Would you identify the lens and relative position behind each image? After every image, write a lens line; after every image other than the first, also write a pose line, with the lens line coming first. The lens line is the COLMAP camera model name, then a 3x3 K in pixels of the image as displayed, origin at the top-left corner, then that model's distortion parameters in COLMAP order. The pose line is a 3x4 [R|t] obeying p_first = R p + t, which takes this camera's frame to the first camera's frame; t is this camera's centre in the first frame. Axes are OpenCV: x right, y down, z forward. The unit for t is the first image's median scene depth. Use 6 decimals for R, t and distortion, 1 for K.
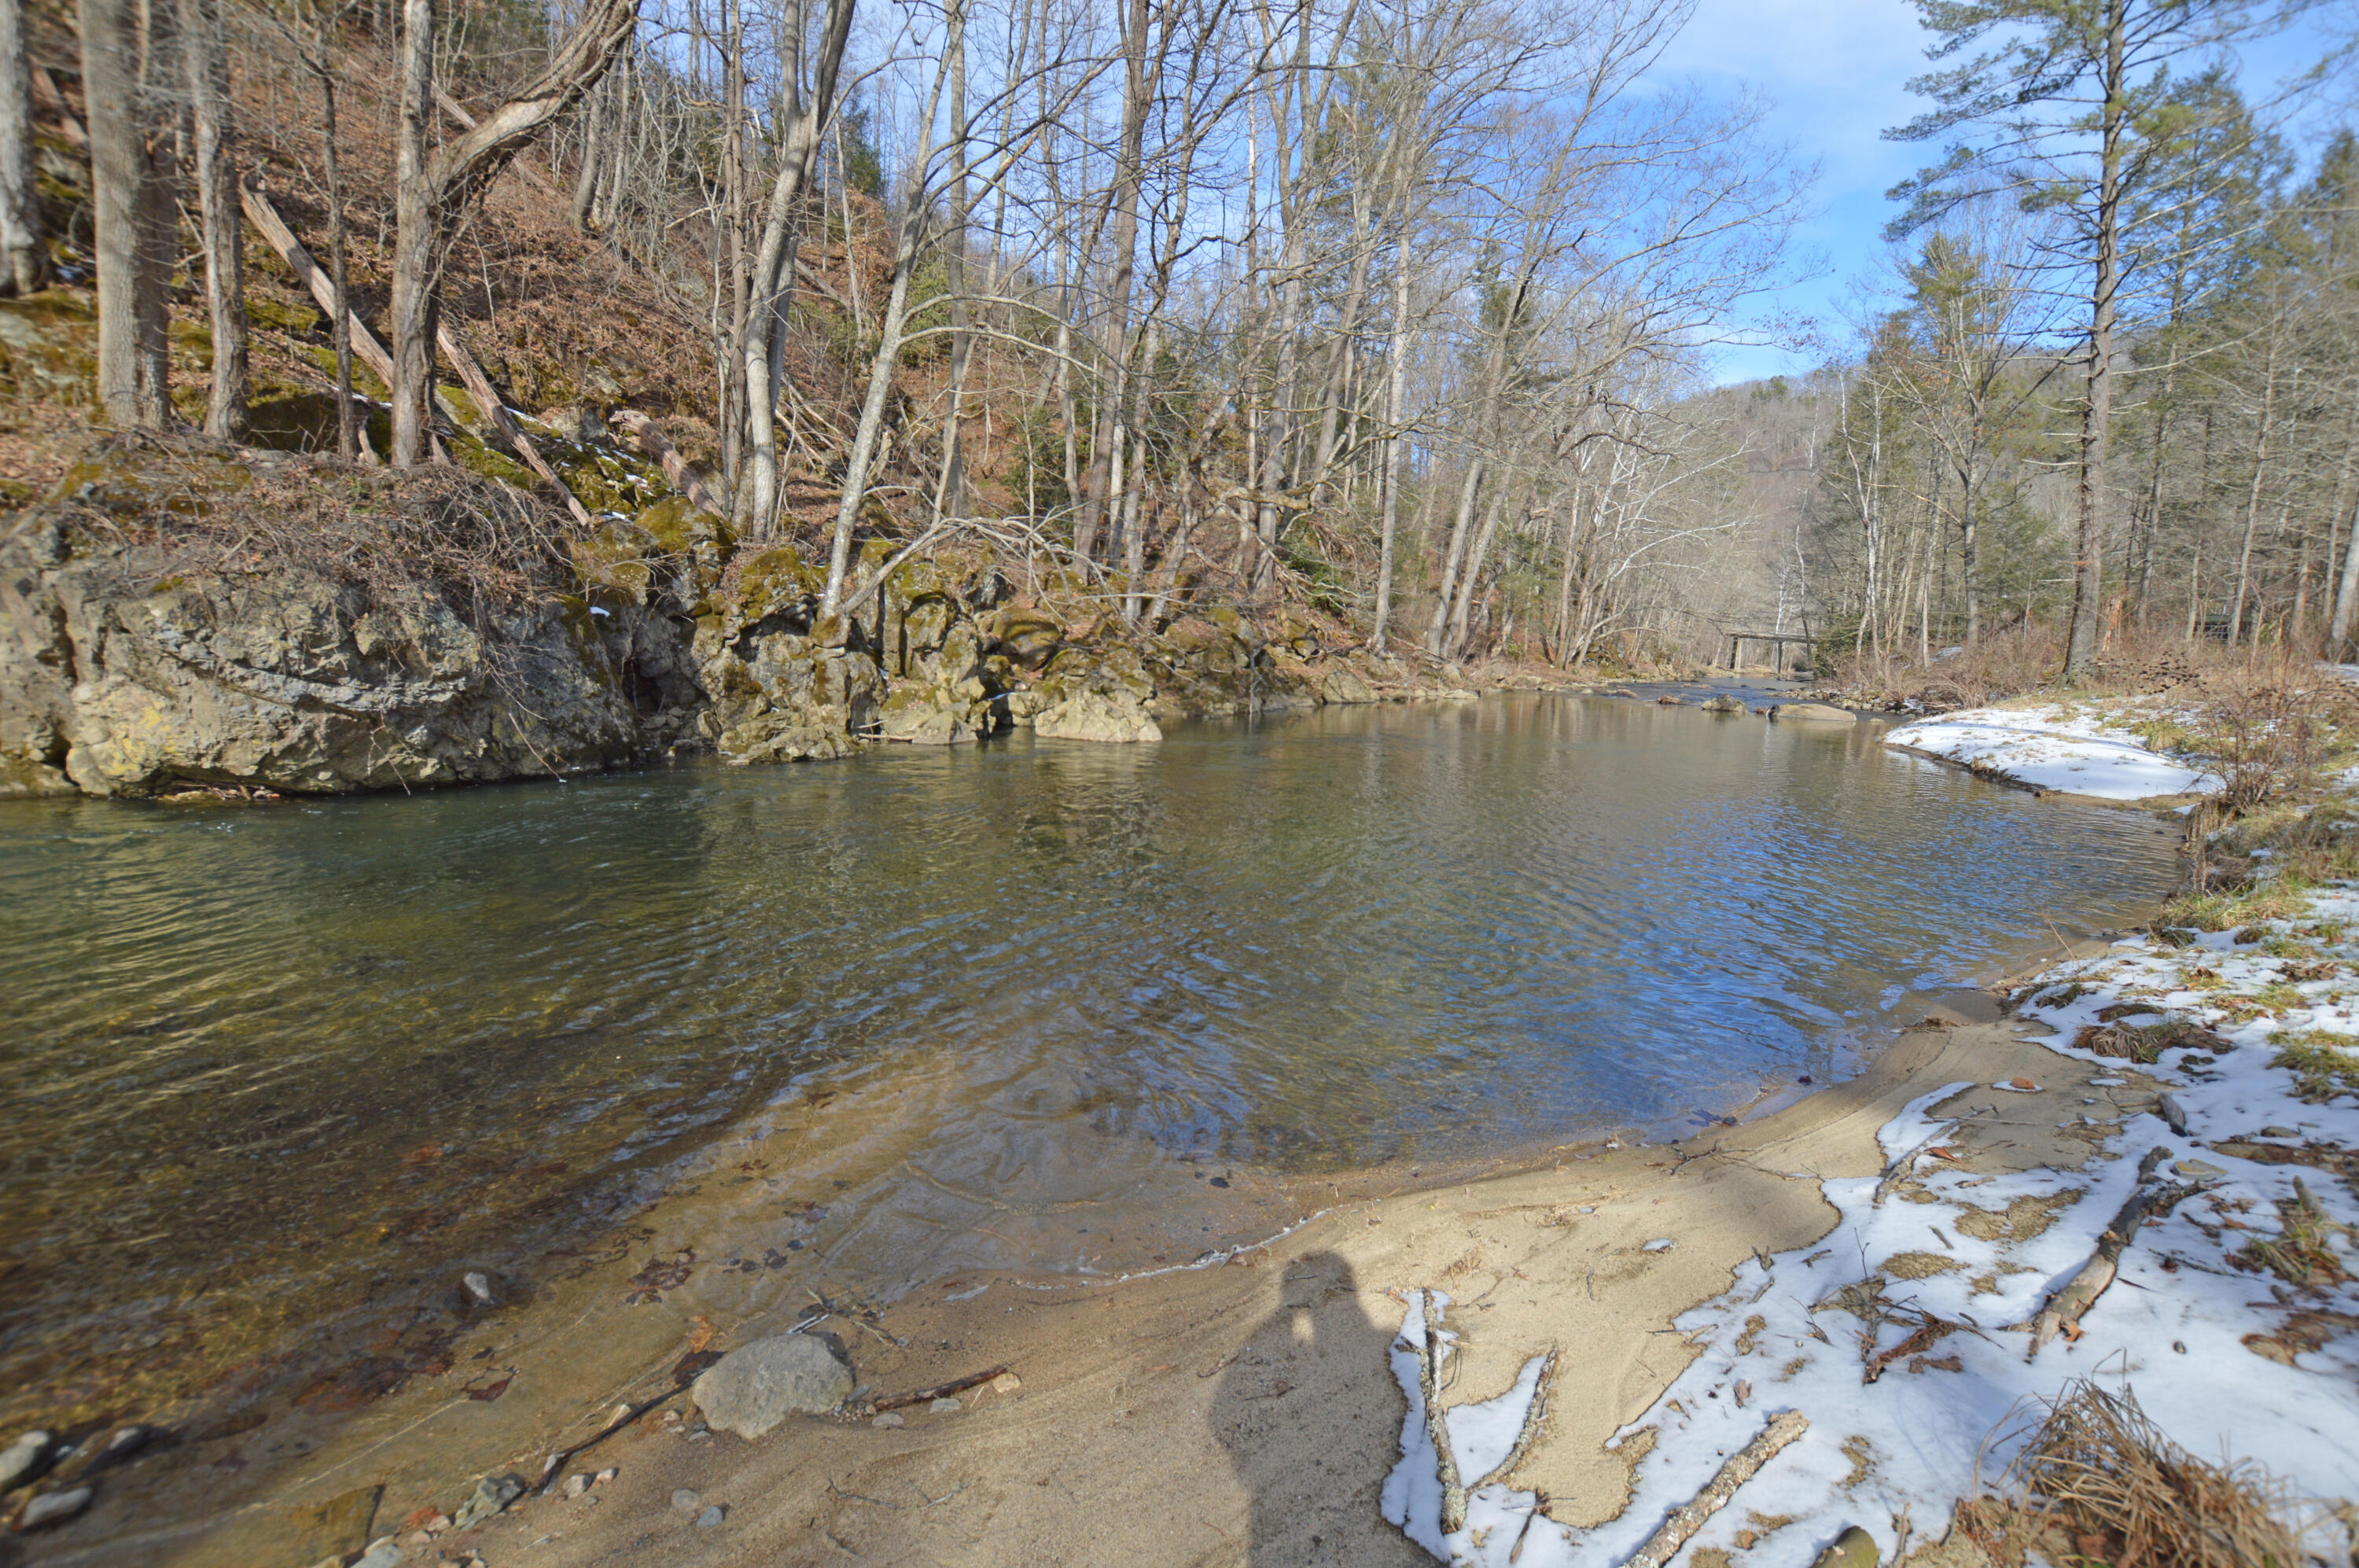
lens RADIAL K [[1053.2, 0, 1190.0], [0, 1053.2, 769.7], [0, 0, 1]] dist [-0.034012, 0.005954]
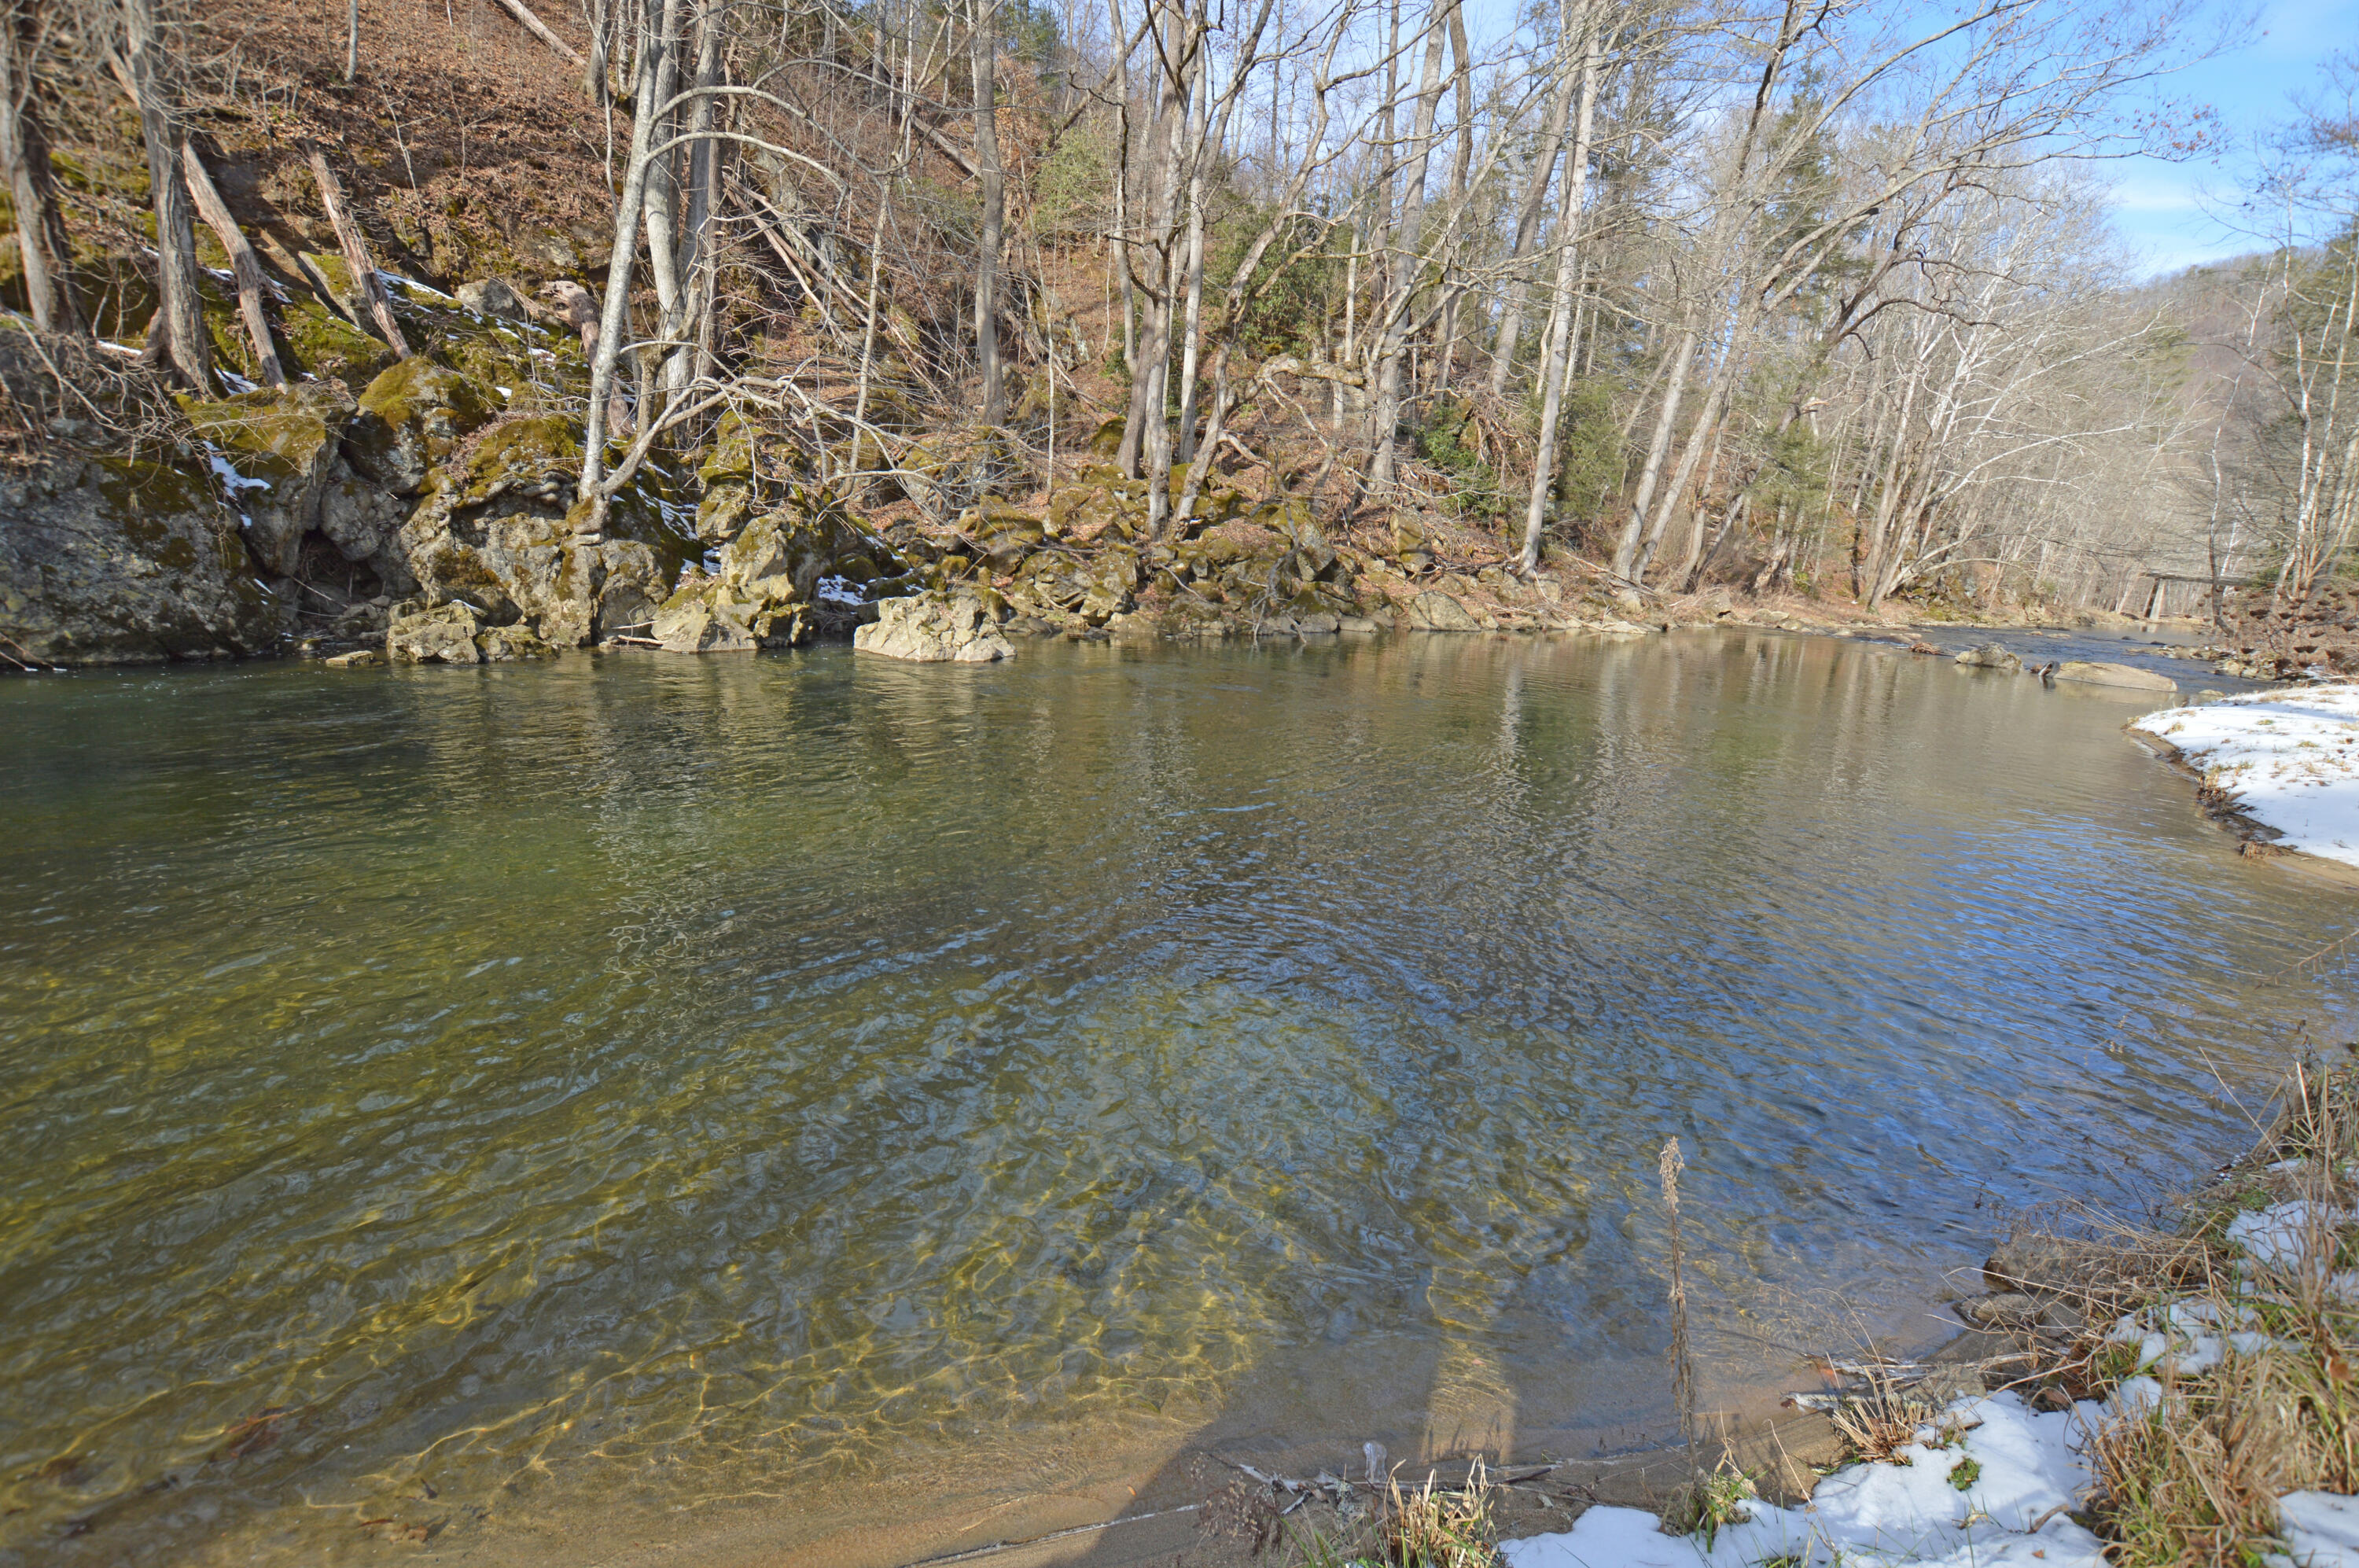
lens RADIAL K [[1053.2, 0, 1190.0], [0, 1053.2, 769.7], [0, 0, 1]] dist [-0.034012, 0.005954]
pose [[0.959129, 0.081377, -0.271014, 0.316595], [-0.060426, 0.994565, 0.084788, -0.021207], [0.276441, -0.064946, 0.958834, 0.248965]]
